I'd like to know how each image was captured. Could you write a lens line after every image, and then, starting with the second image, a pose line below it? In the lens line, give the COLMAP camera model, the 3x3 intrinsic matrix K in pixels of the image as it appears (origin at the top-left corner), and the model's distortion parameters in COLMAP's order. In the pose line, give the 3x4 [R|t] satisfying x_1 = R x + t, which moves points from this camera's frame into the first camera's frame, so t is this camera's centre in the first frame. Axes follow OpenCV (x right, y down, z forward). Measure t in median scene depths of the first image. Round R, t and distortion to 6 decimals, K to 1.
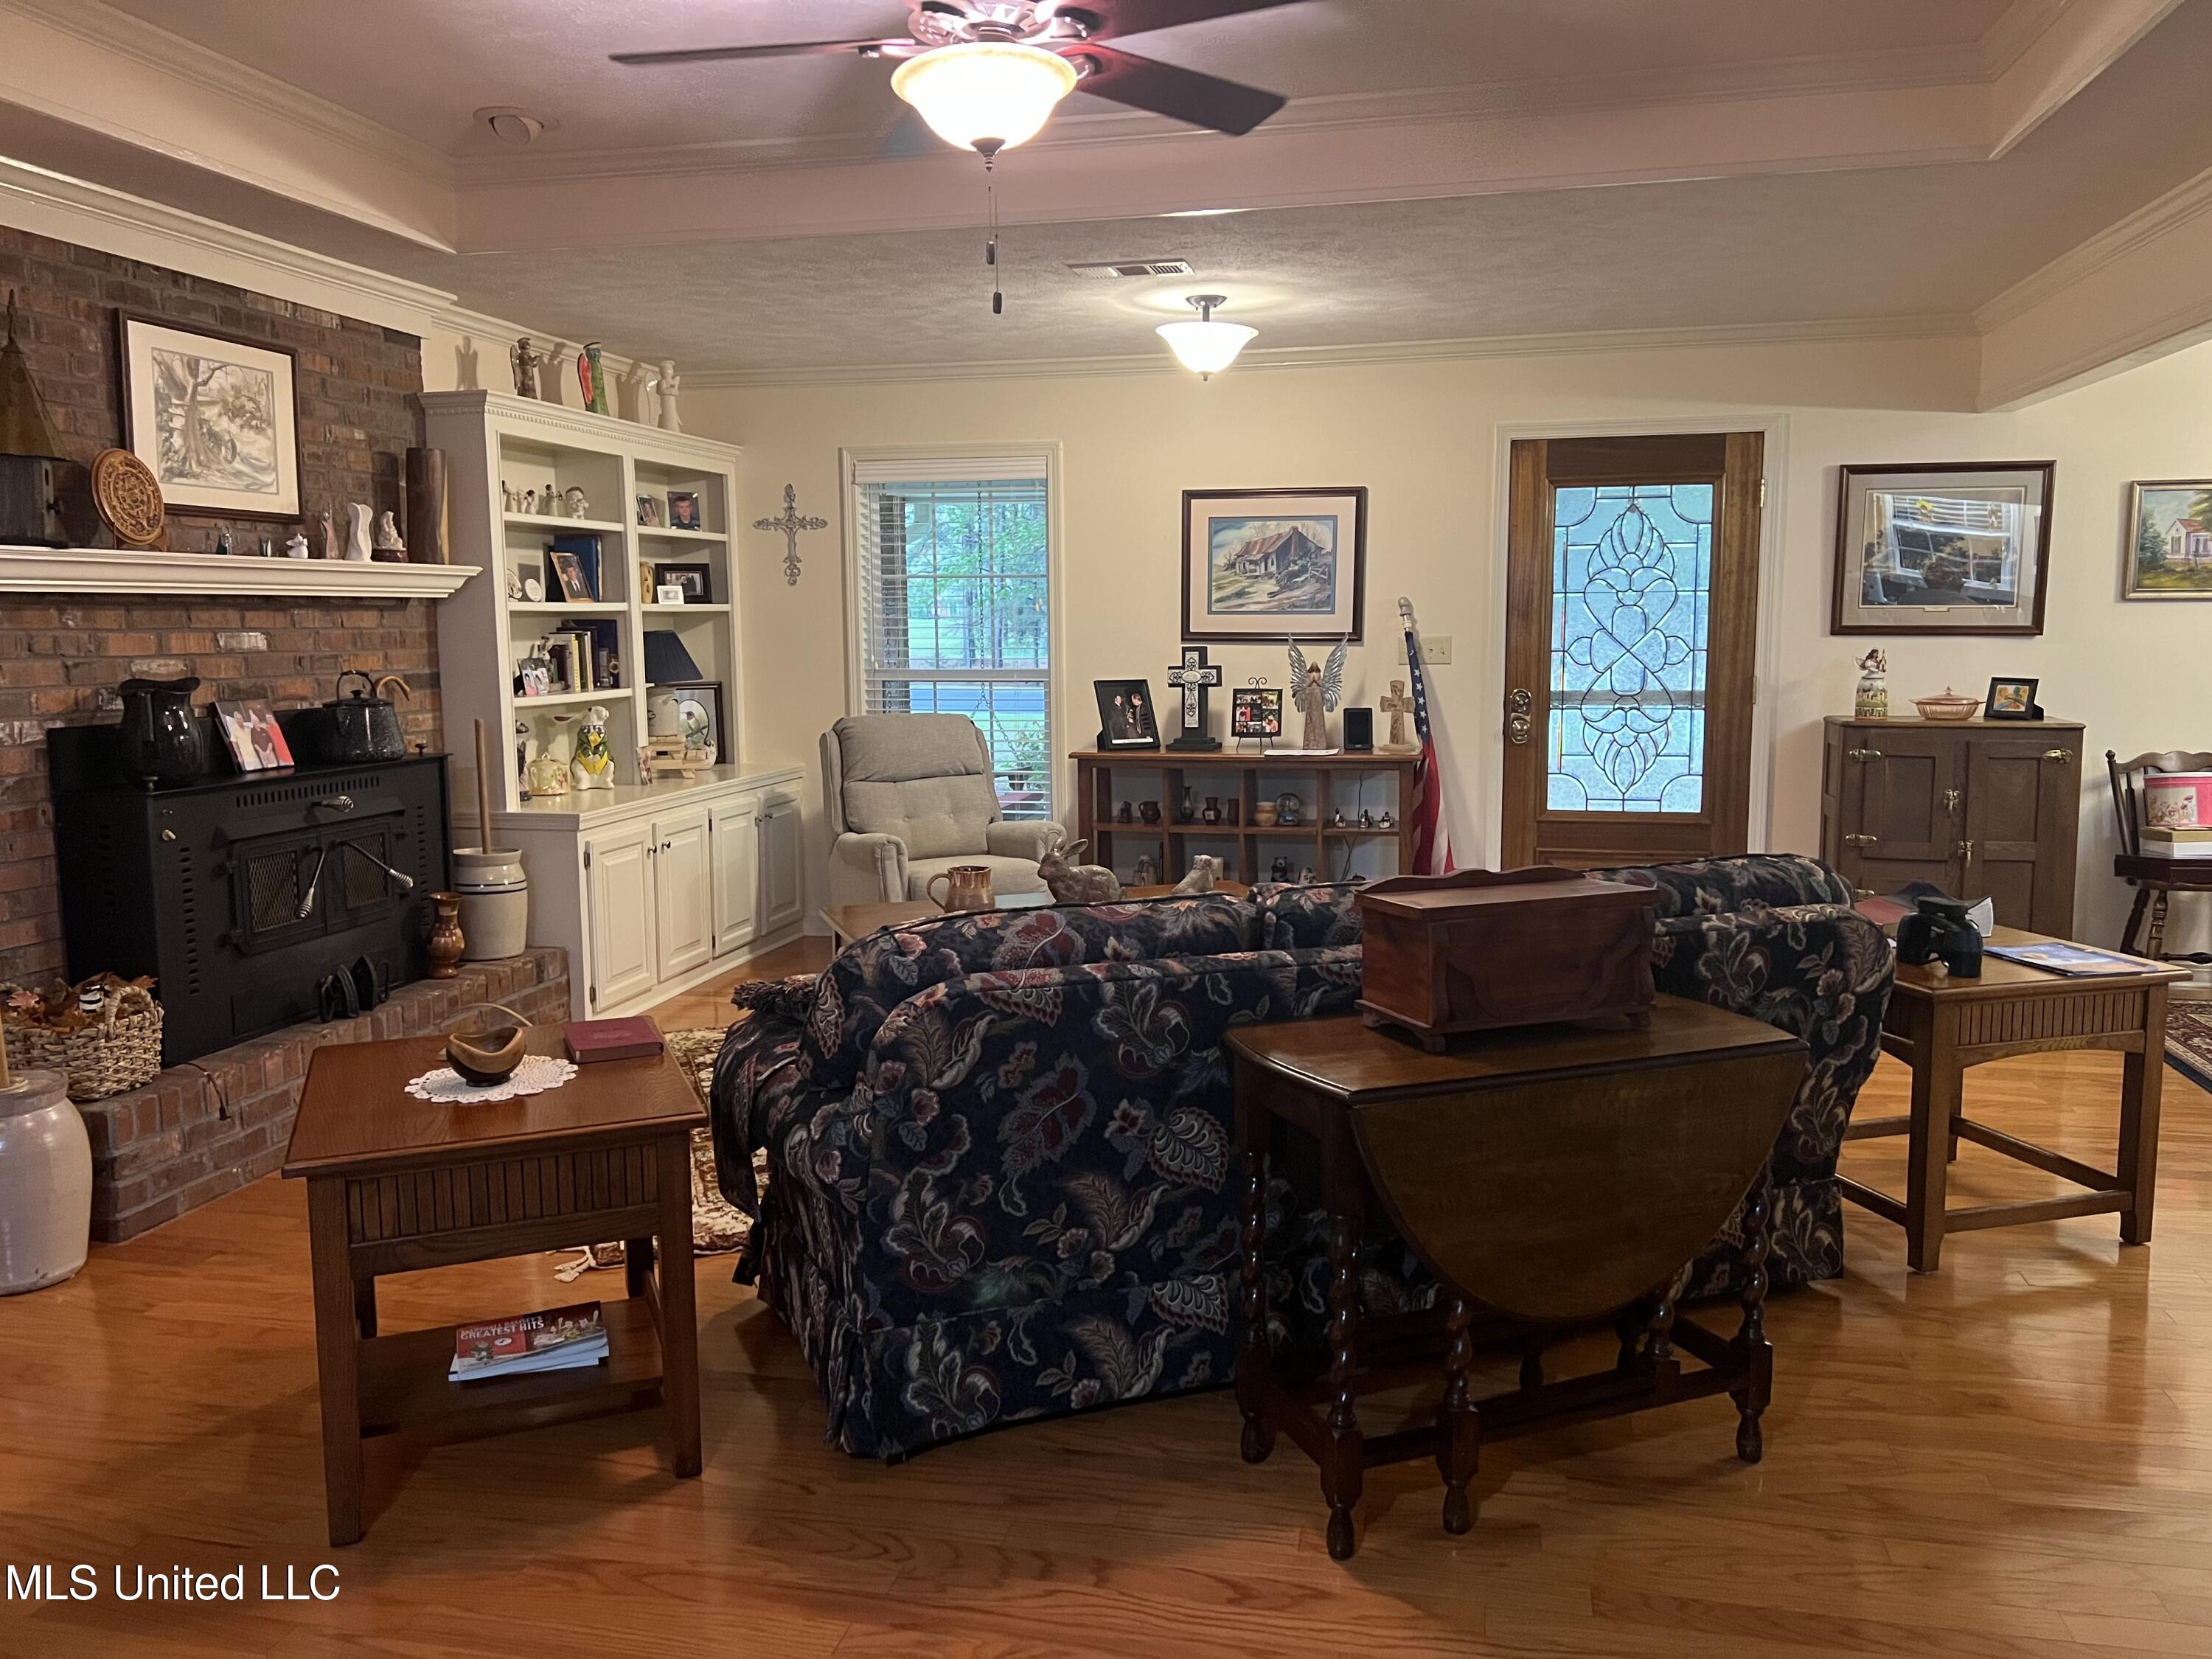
lens RADIAL K [[1688.0, 0, 1107.6], [0, 1688.0, 833.9], [0, 0, 1]] dist [0.035203, -0.017418]
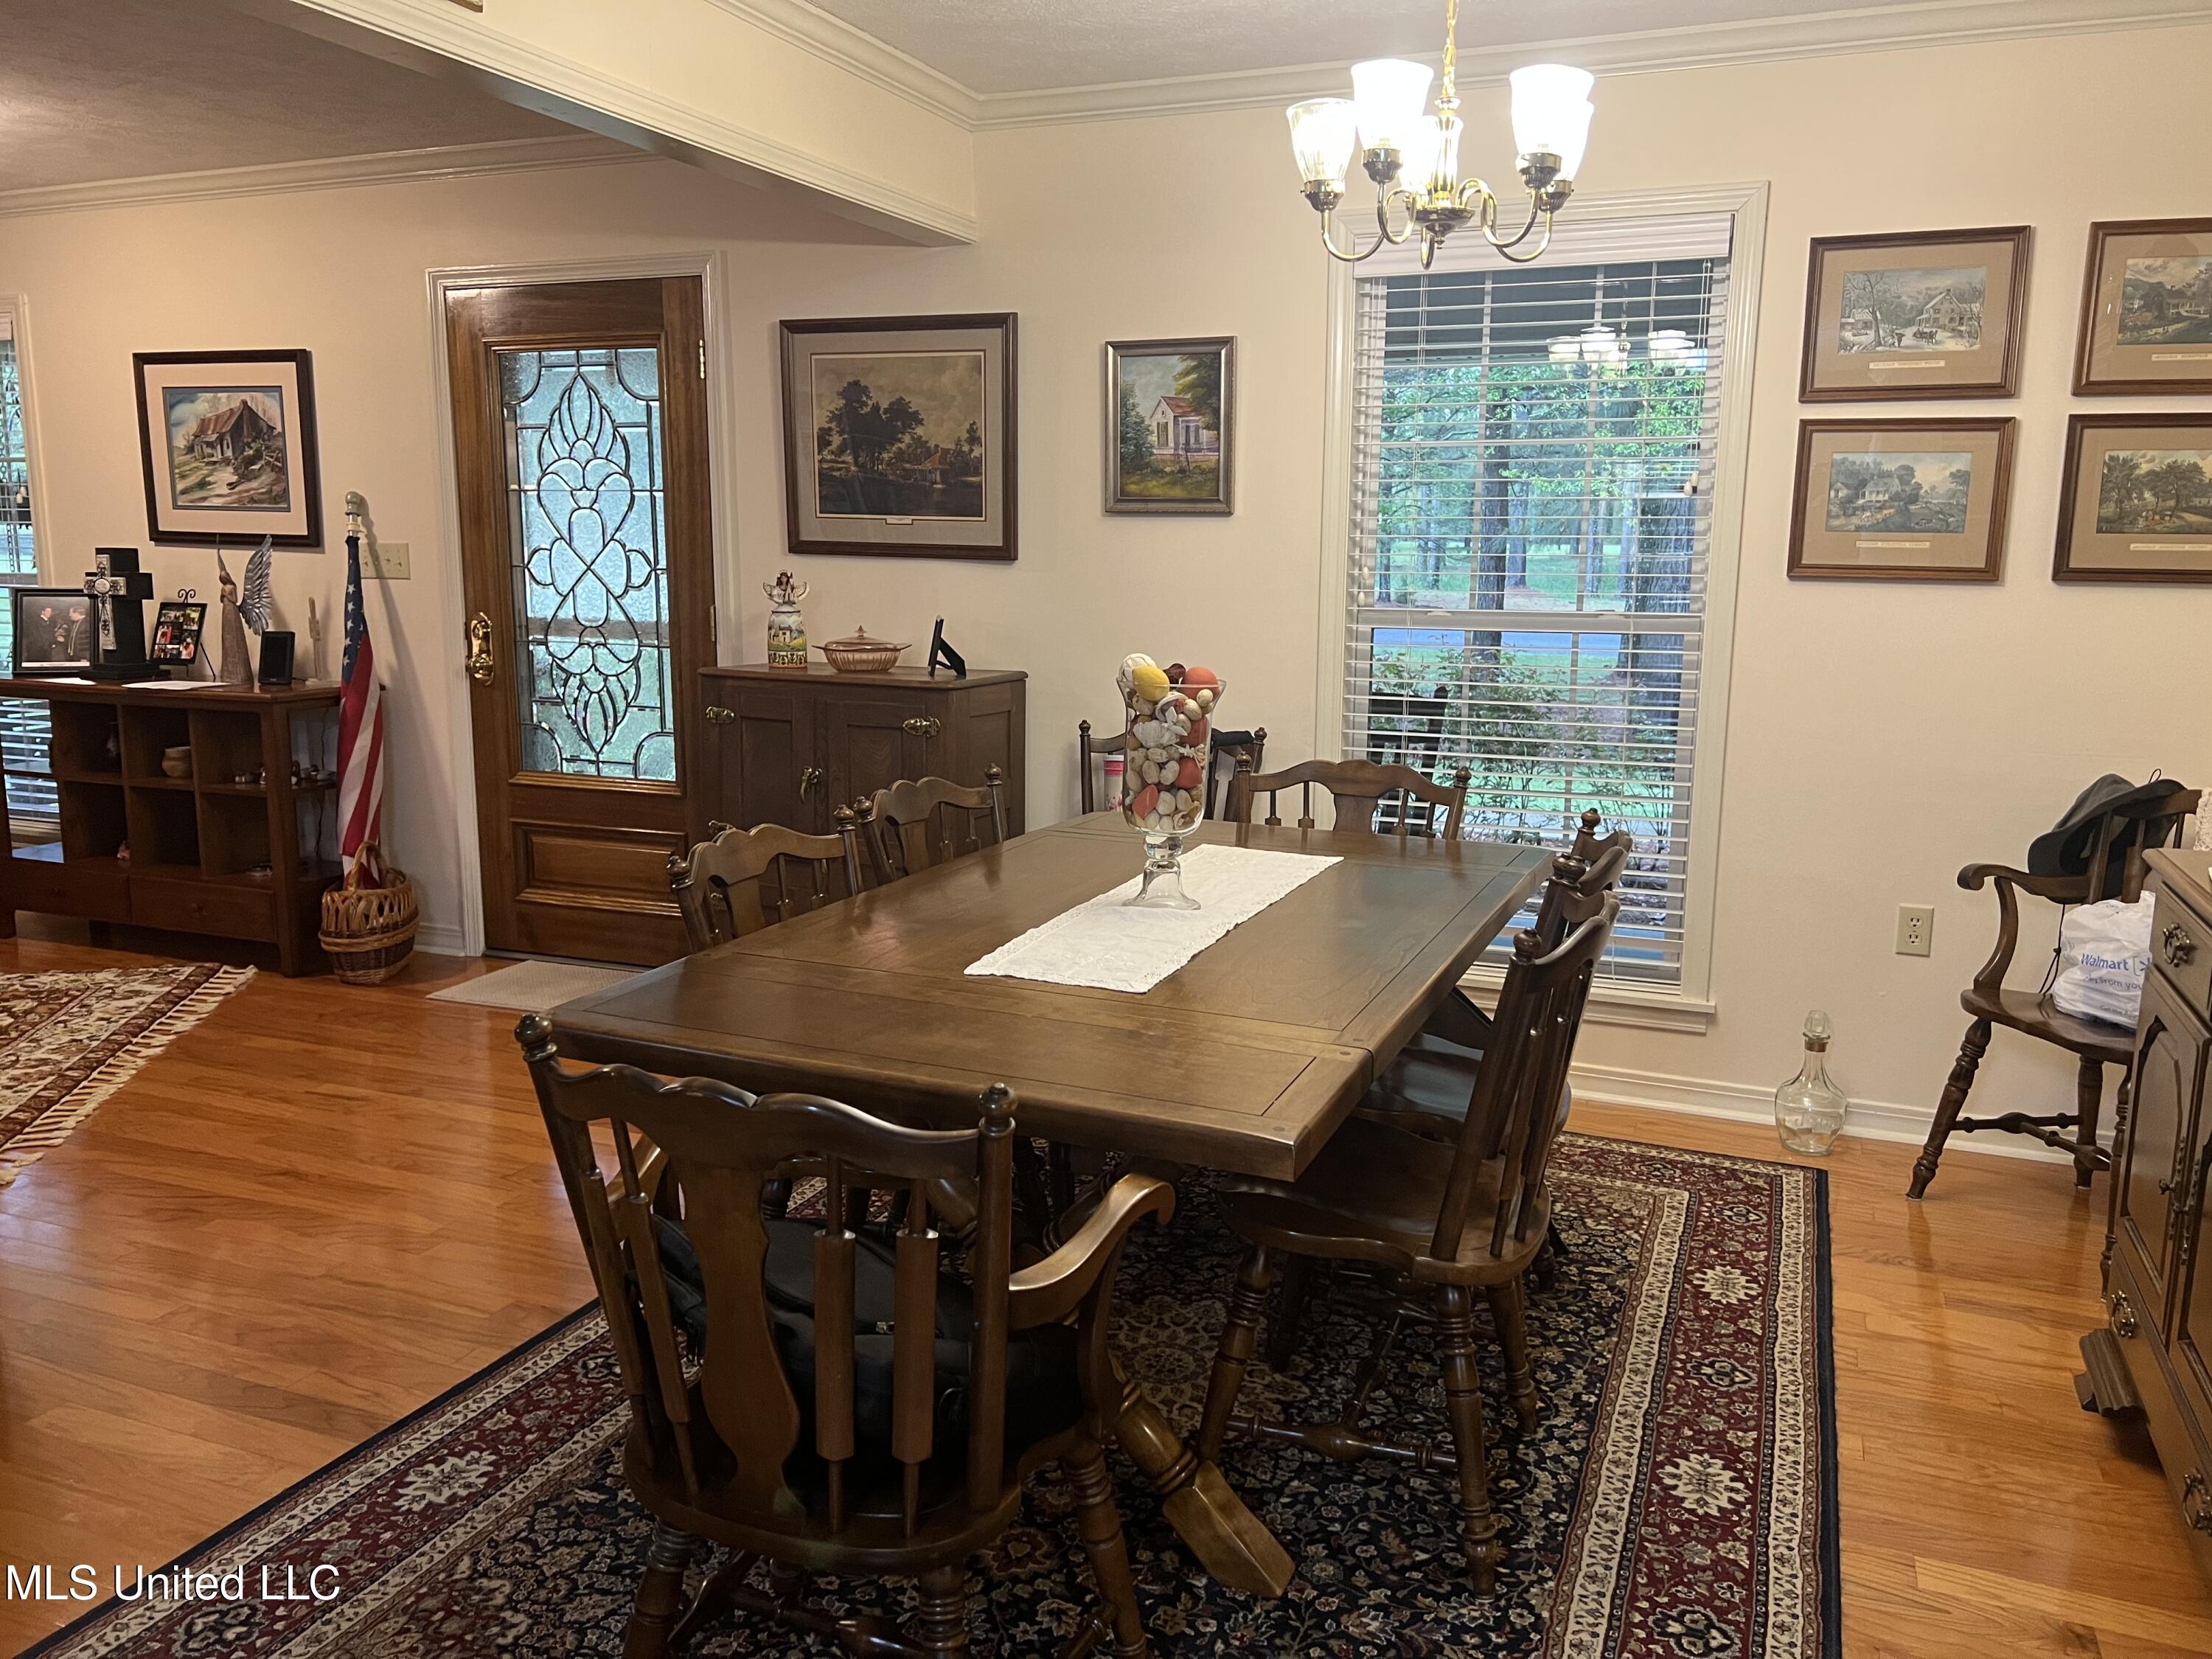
lens RADIAL K [[1688.0, 0, 1103.3], [0, 1688.0, 820.7], [0, 0, 1]] dist [0.035203, -0.017418]
pose [[0.985725, 0.042291, -0.162968, 0.662238], [-0.032790, 0.997626, 0.060557, -0.047191], [0.165142, -0.054349, 0.984771, 0.273075]]
